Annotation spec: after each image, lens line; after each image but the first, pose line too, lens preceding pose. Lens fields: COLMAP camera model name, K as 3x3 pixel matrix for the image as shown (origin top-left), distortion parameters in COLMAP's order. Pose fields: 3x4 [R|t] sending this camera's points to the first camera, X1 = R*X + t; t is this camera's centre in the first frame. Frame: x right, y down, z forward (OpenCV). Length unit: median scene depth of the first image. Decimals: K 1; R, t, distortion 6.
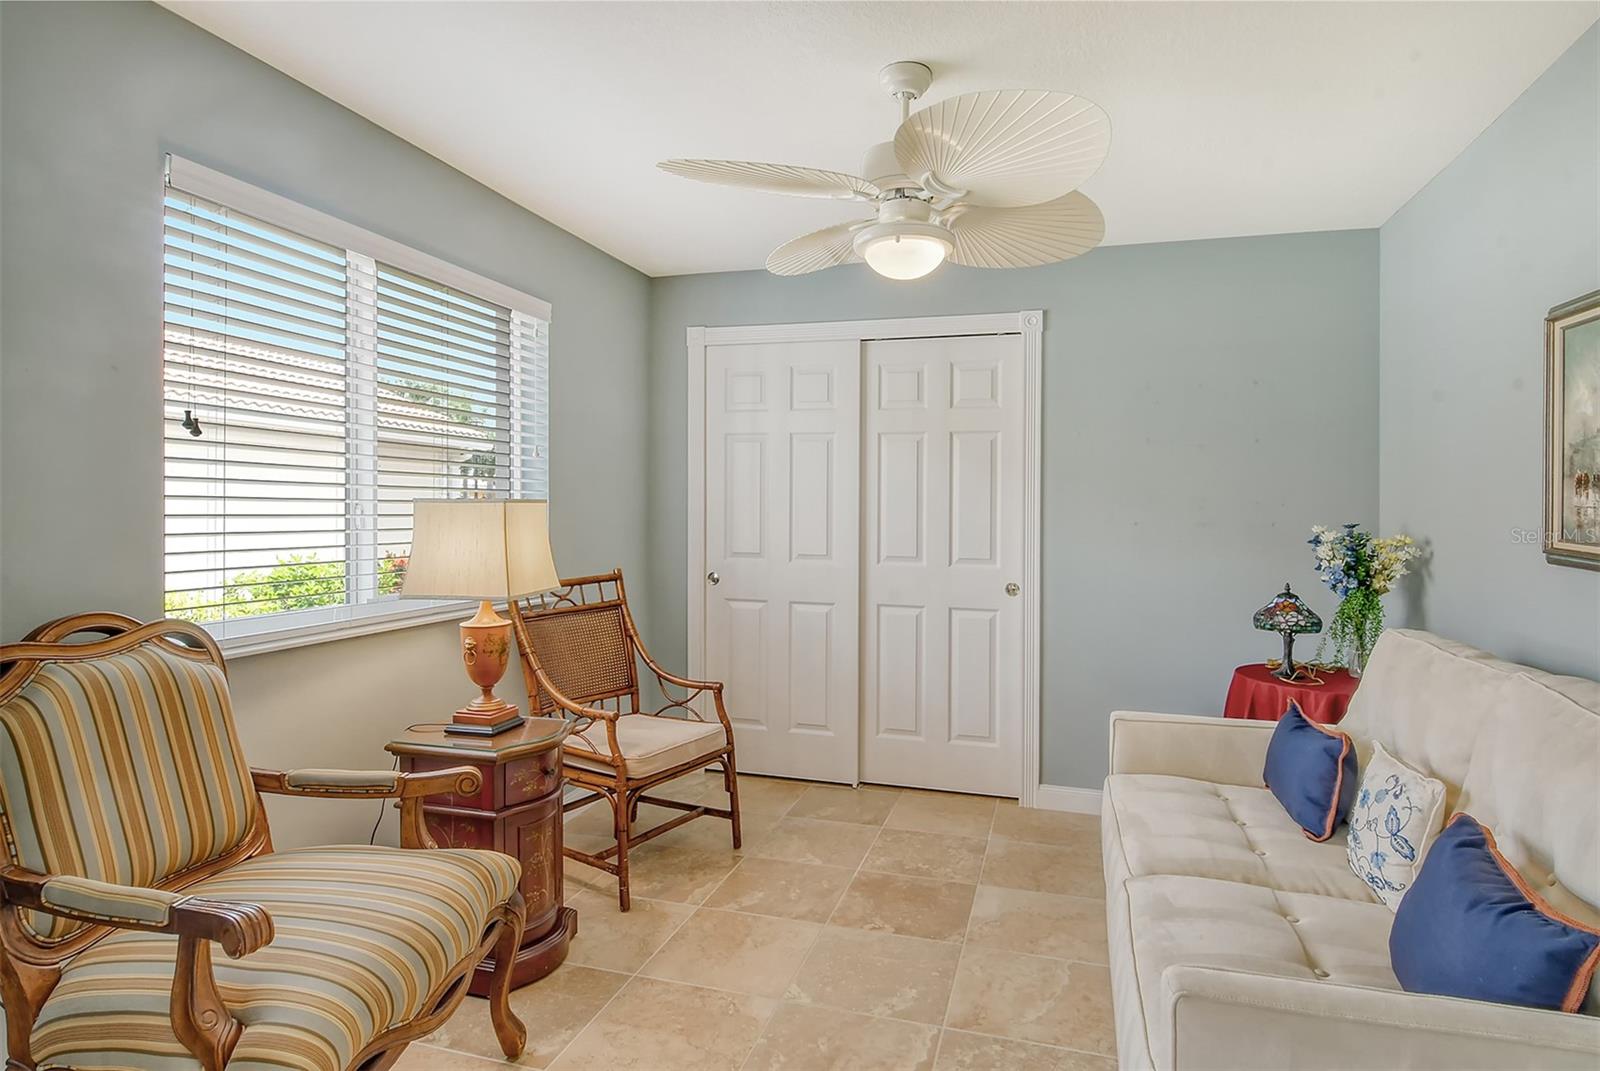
lens RADIAL K [[845.3, 0, 806.7], [0, 845.3, 504.2], [0, 0, 1]] dist [0.008738, -0.014159]
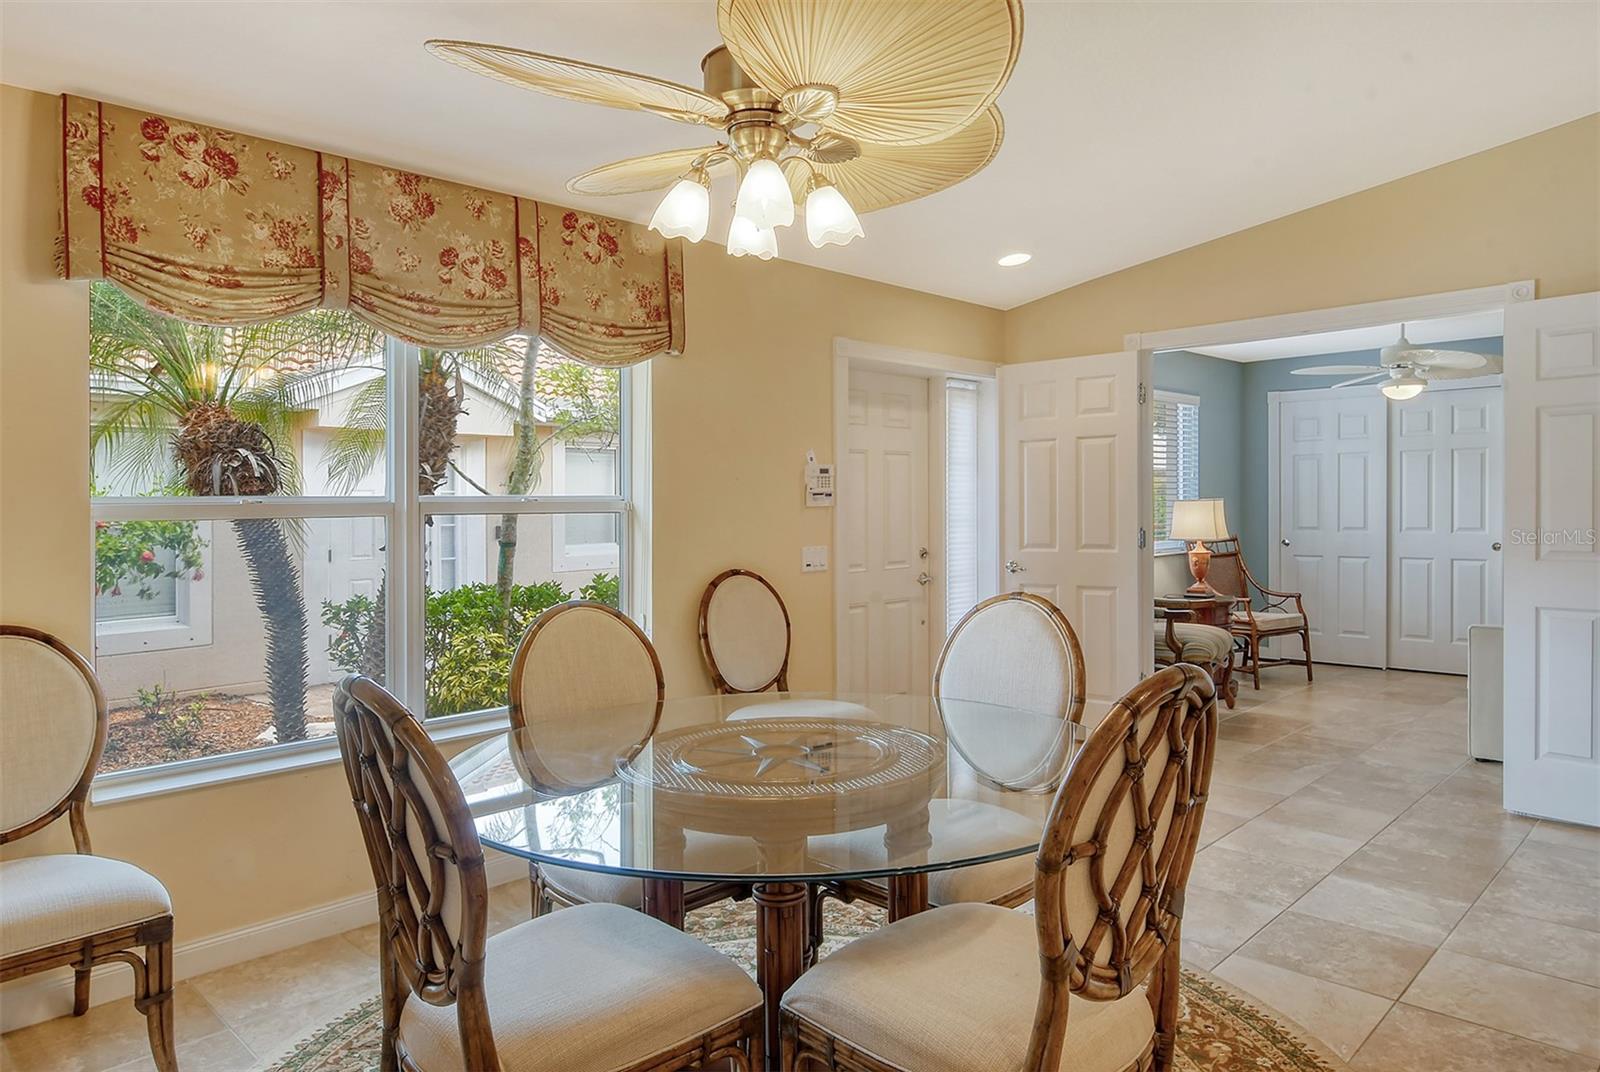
lens RADIAL K [[1014.6, 0, 799.1], [0, 1014.6, 516.5], [0, 0, 1]] dist [0.011108, -0.019151]
pose [[0.885597, -0.012684, -0.464280, -0.040971], [0.022377, 0.999631, 0.015375, -0.019956], [0.463914, -0.024006, 0.885555, -1.630967]]
